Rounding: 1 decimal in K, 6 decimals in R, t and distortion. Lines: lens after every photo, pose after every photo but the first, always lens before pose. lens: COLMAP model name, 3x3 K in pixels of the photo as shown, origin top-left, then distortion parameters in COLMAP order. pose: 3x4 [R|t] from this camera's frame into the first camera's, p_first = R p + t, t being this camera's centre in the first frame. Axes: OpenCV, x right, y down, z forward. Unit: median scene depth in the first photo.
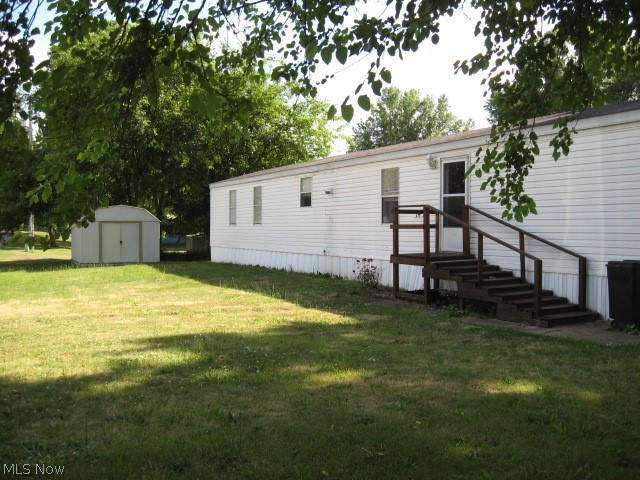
lens RADIAL K [[670.8, 0, 328.6], [0, 670.8, 236.3], [0, 0, 1]] dist [-0.149450, 0.104571]
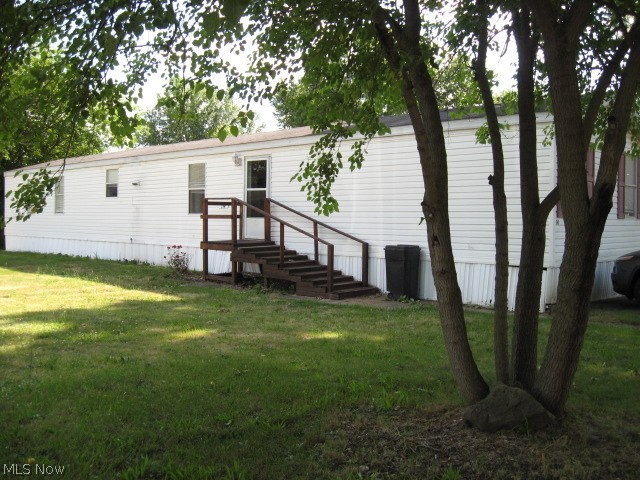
lens RADIAL K [[670.8, 0, 328.6], [0, 670.8, 236.3], [0, 0, 1]] dist [-0.149450, 0.104571]
pose [[0.948134, -0.001595, 0.317867, -0.067133], [-0.003325, 0.999883, 0.014935, 0.001206], [-0.317853, -0.015217, 0.948018, -0.144190]]
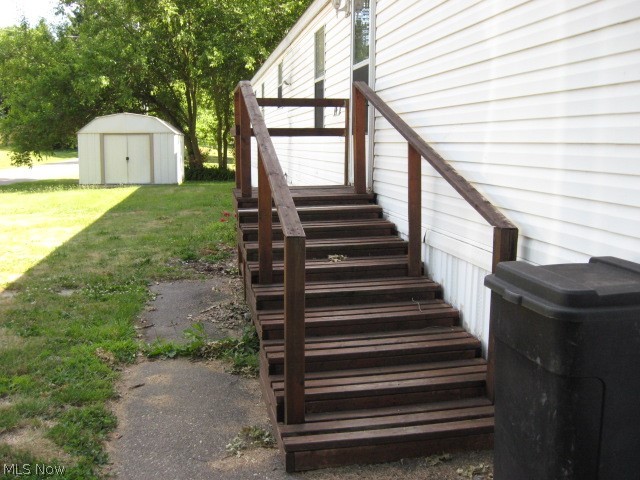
lens RADIAL K [[670.8, 0, 328.6], [0, 670.8, 236.3], [0, 0, 1]] dist [-0.149450, 0.104571]
pose [[0.950719, 0.046007, -0.306620, 0.344435], [-0.007650, 0.992109, 0.125143, -0.000291], [0.309958, -0.116630, 0.943569, 0.585366]]
